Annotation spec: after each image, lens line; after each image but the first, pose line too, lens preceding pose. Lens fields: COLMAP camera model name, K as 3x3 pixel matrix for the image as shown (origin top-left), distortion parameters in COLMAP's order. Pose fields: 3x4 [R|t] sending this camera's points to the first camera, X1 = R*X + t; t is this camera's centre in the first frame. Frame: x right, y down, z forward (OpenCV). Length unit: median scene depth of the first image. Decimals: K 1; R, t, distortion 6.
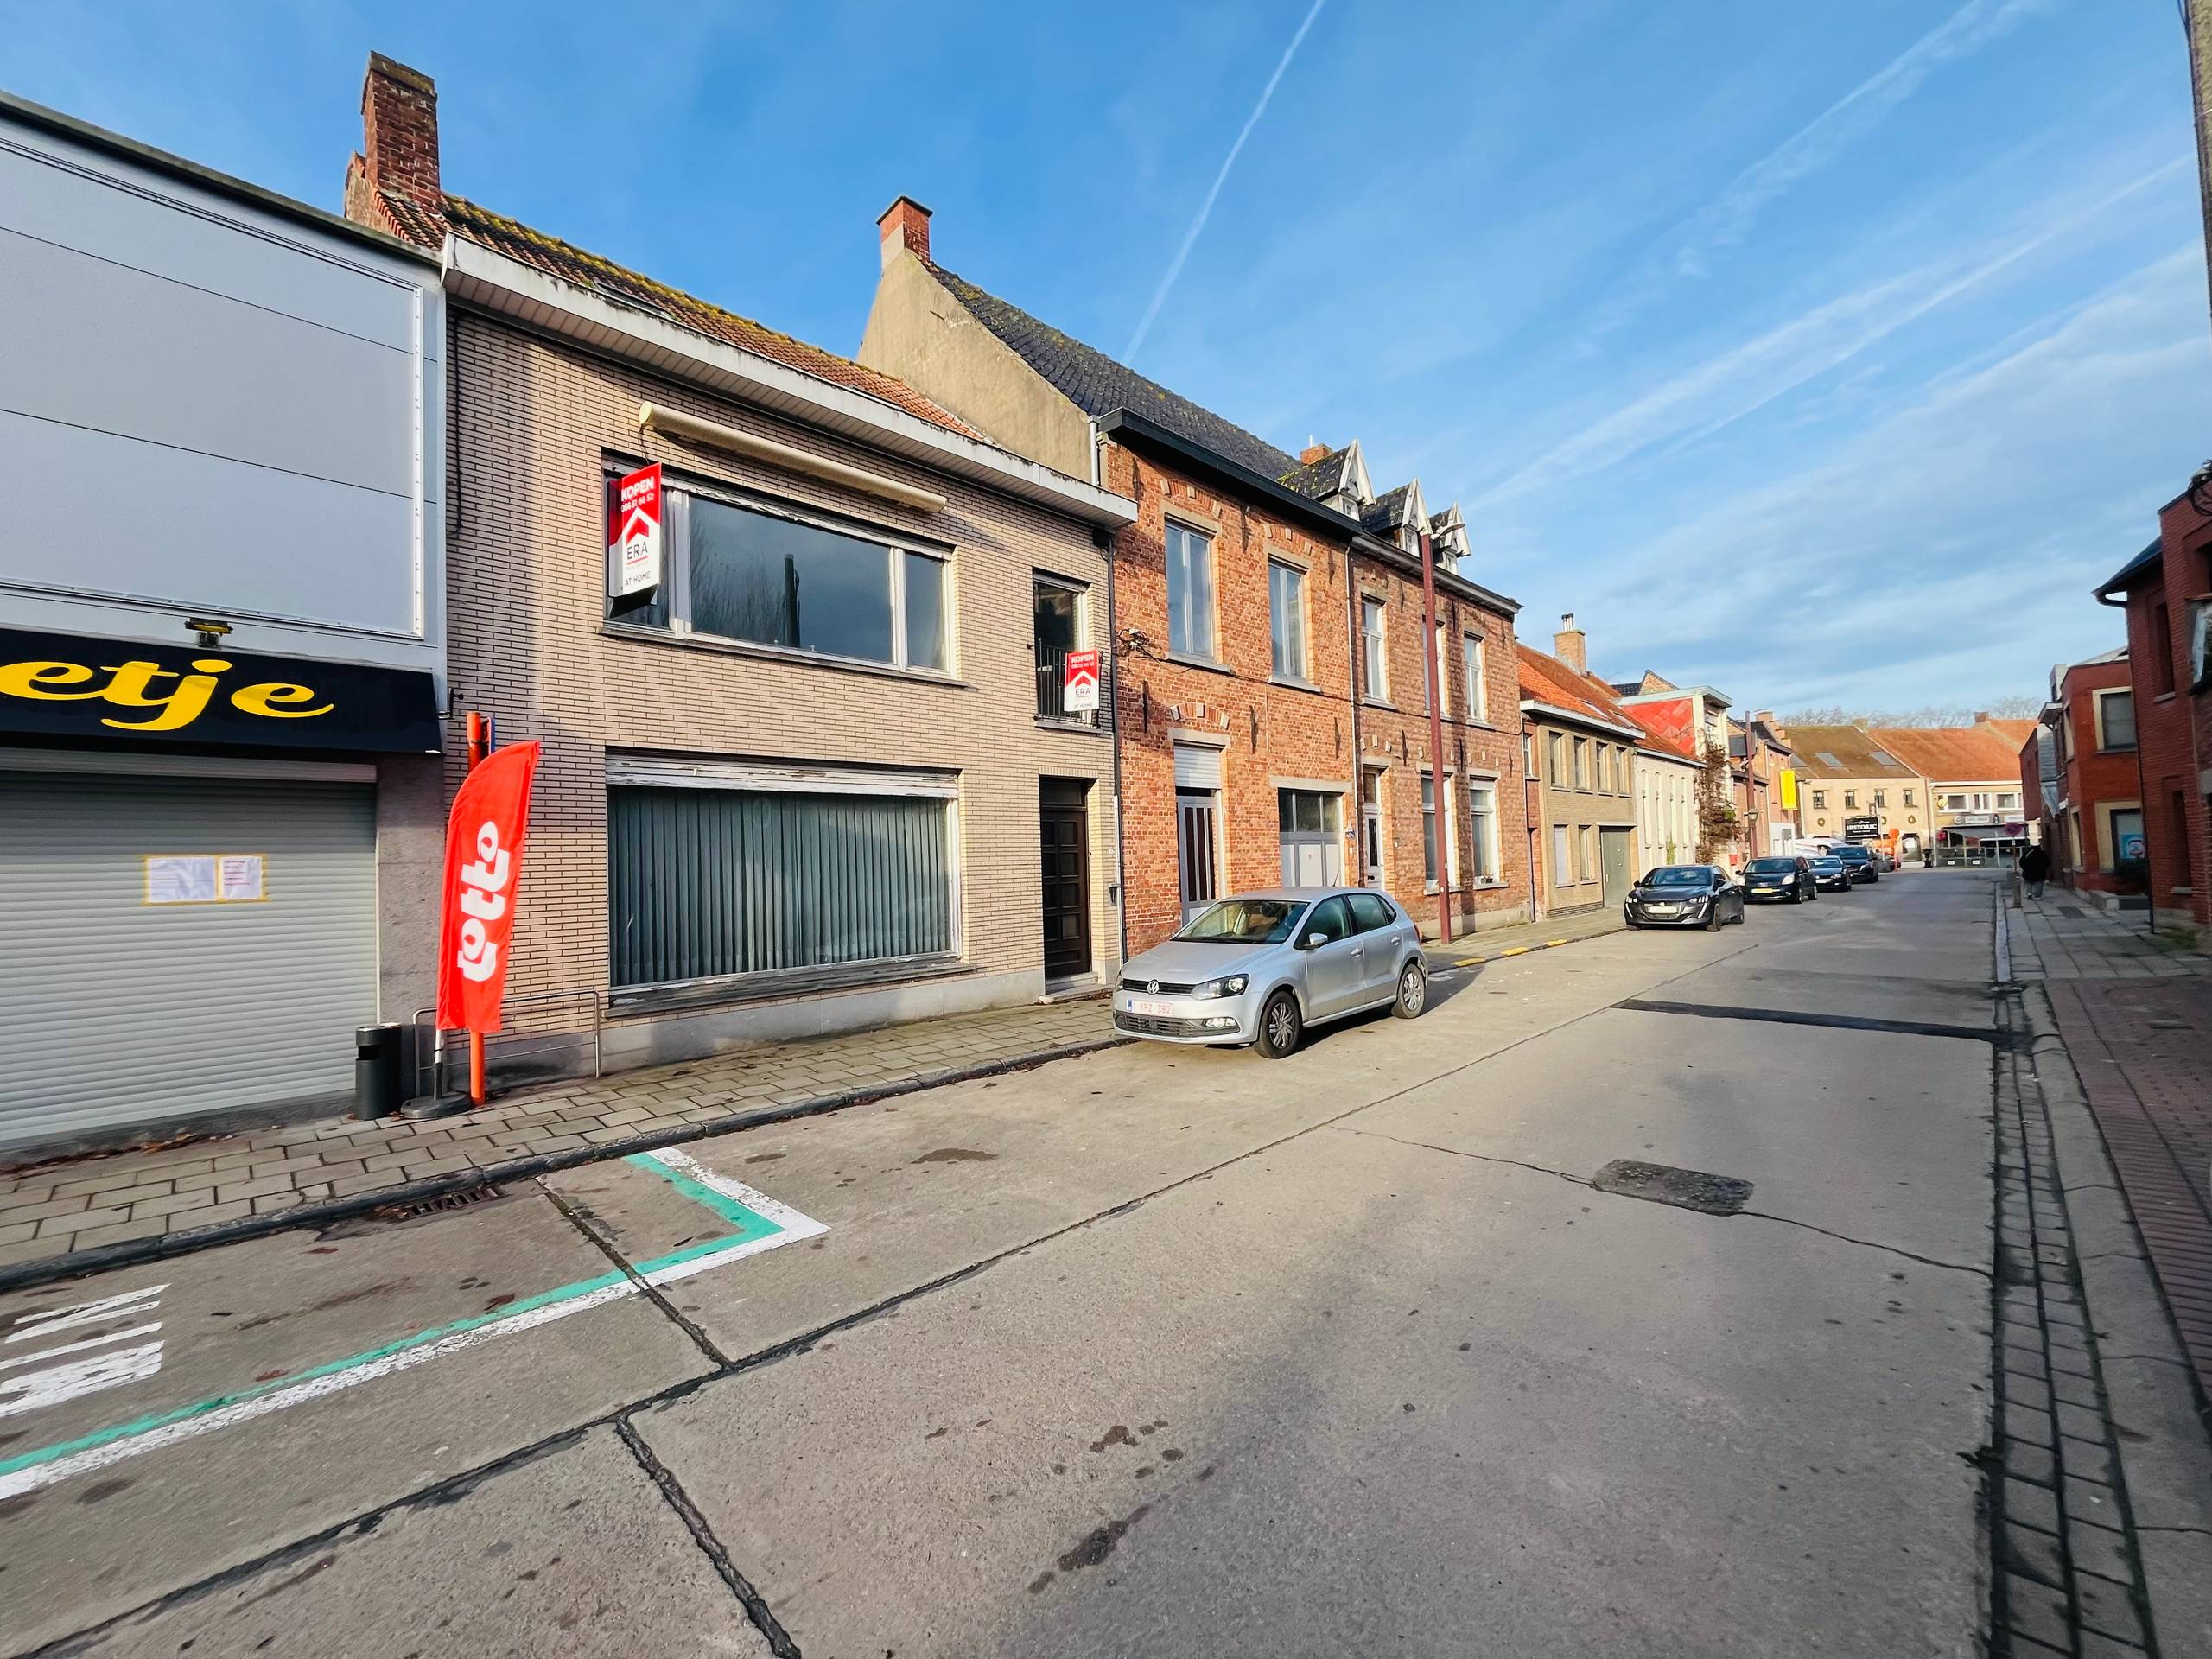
lens RADIAL K [[888.9, 0, 1098.0], [0, 888.9, 830.1], [0, 0, 1]] dist [-0.003852, -0.000194]
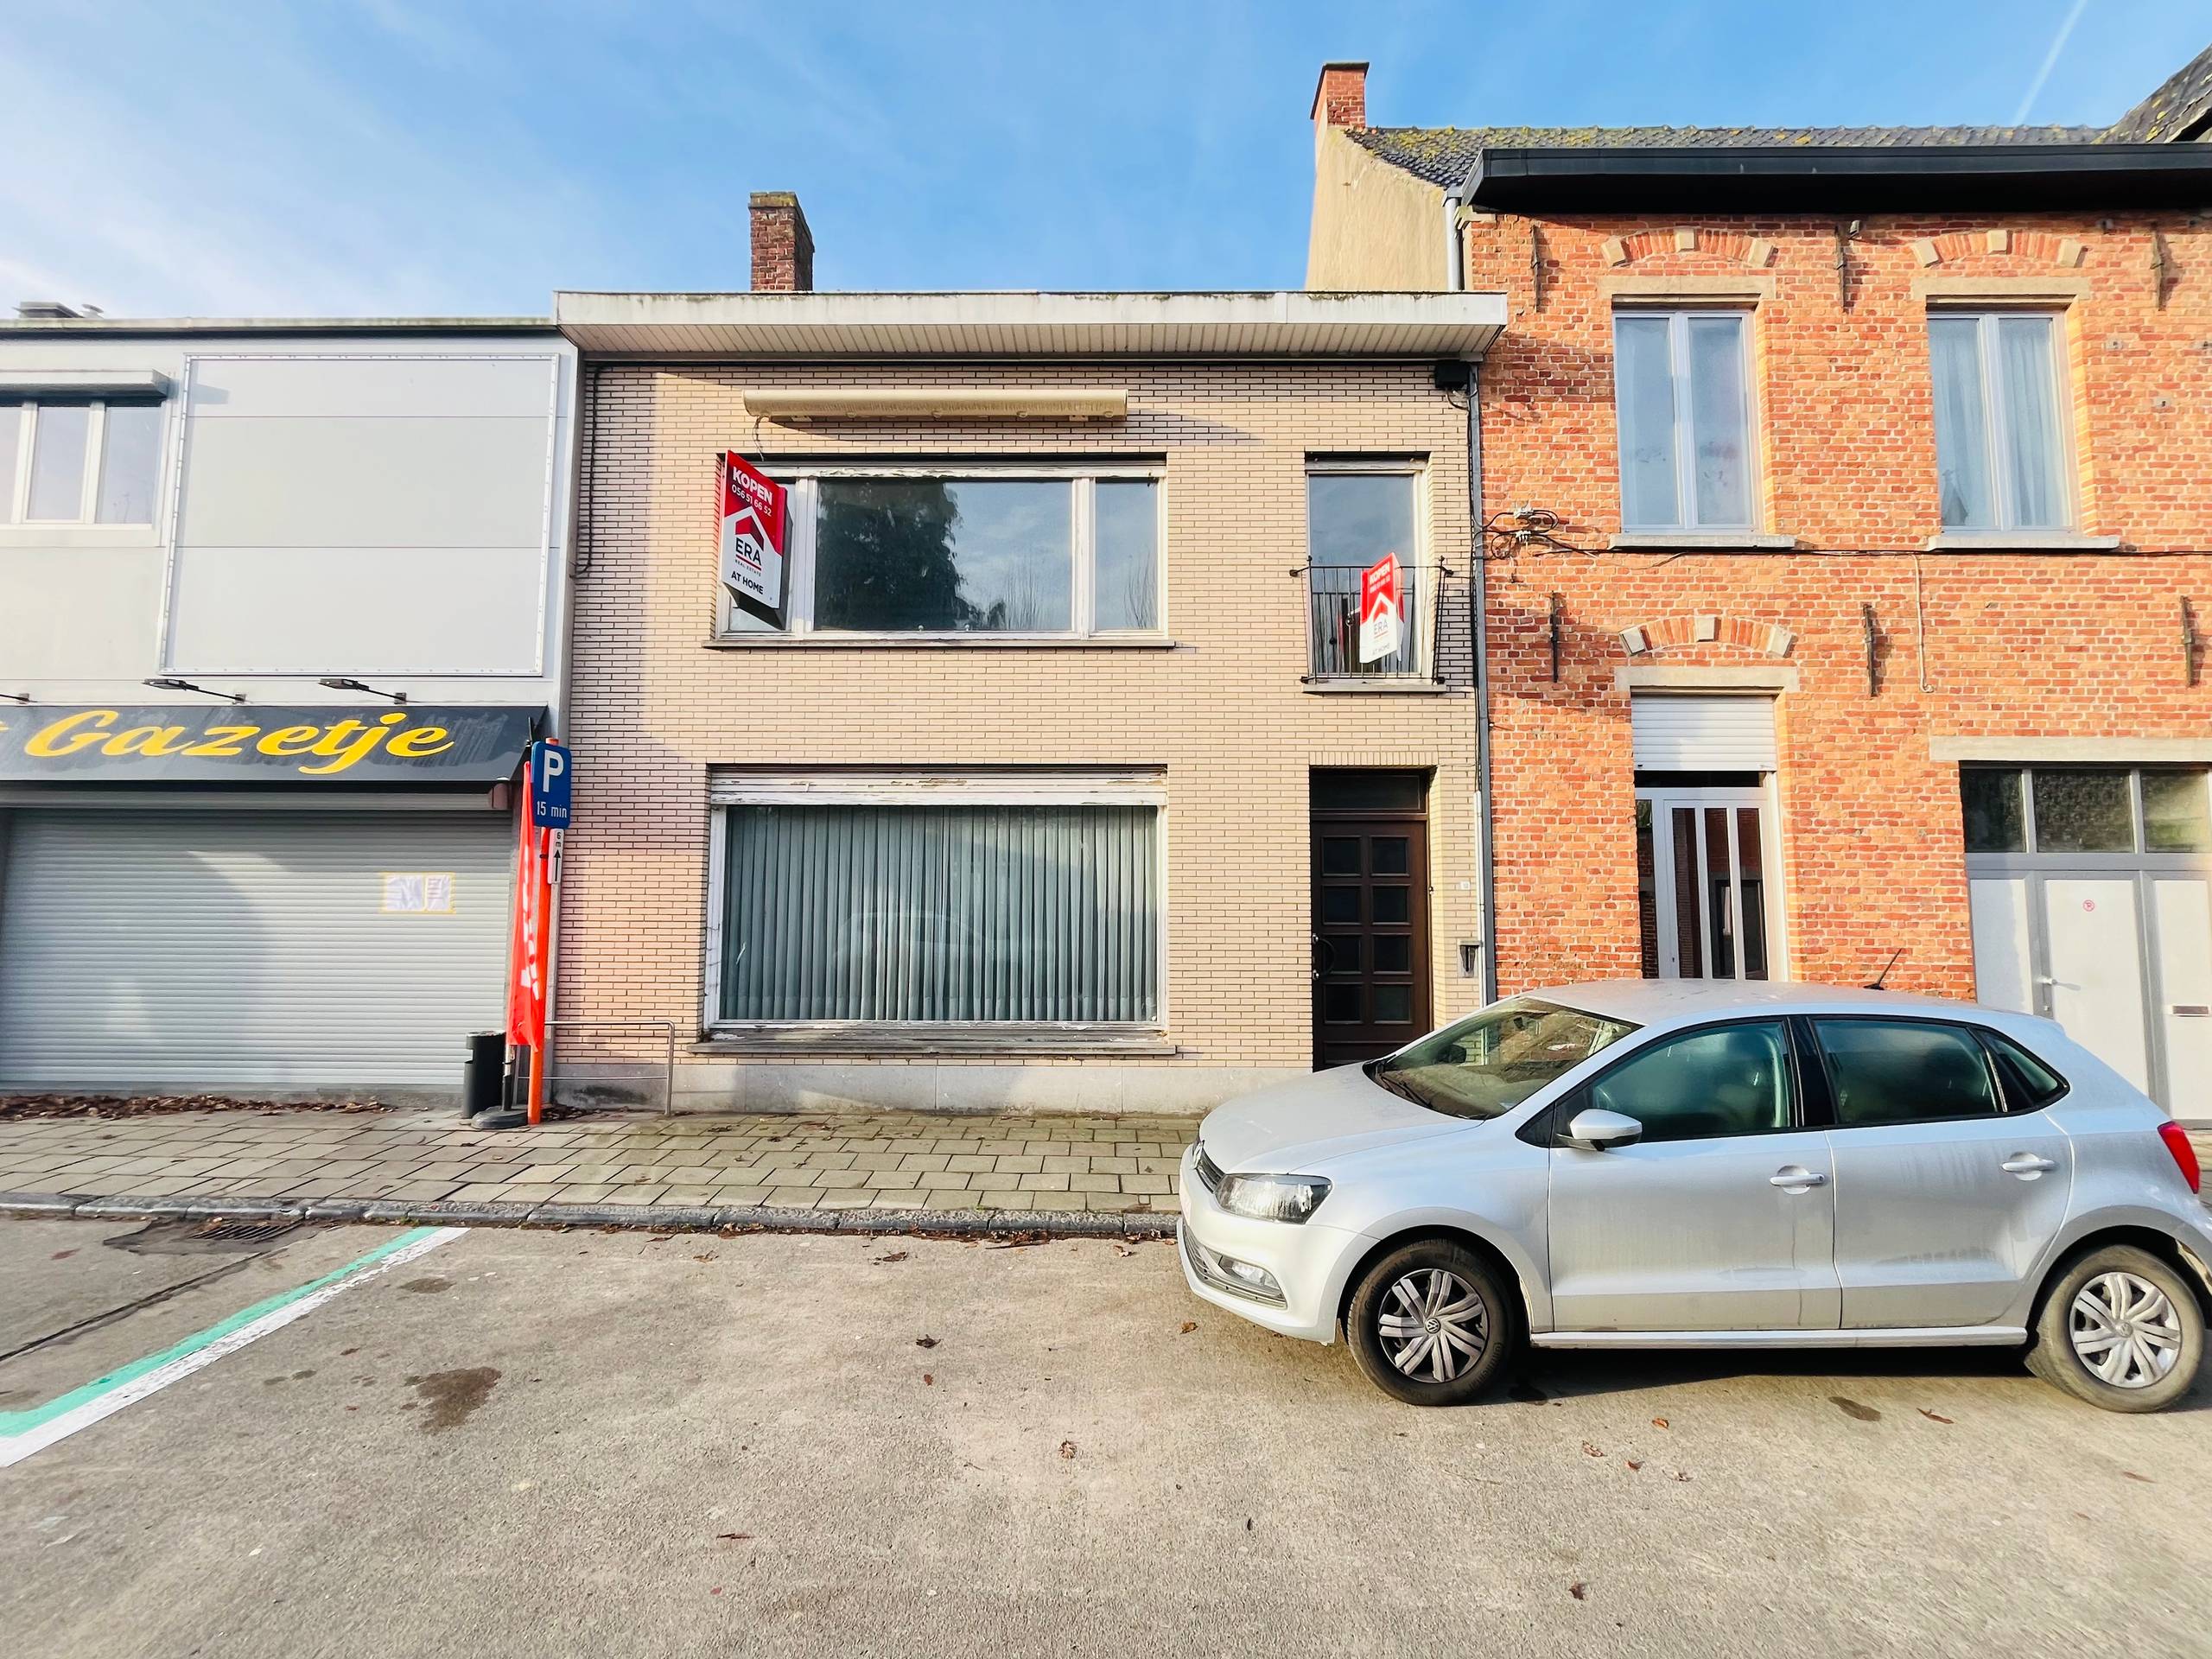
lens RADIAL K [[888.9, 0, 1109.5], [0, 888.9, 831.1], [0, 0, 1]] dist [-0.003852, -0.000194]
pose [[0.703980, -0.019193, -0.709960, 0.327724], [0.002631, 0.999698, -0.024417, 0.001200], [0.710215, 0.015321, 0.703819, 0.497515]]
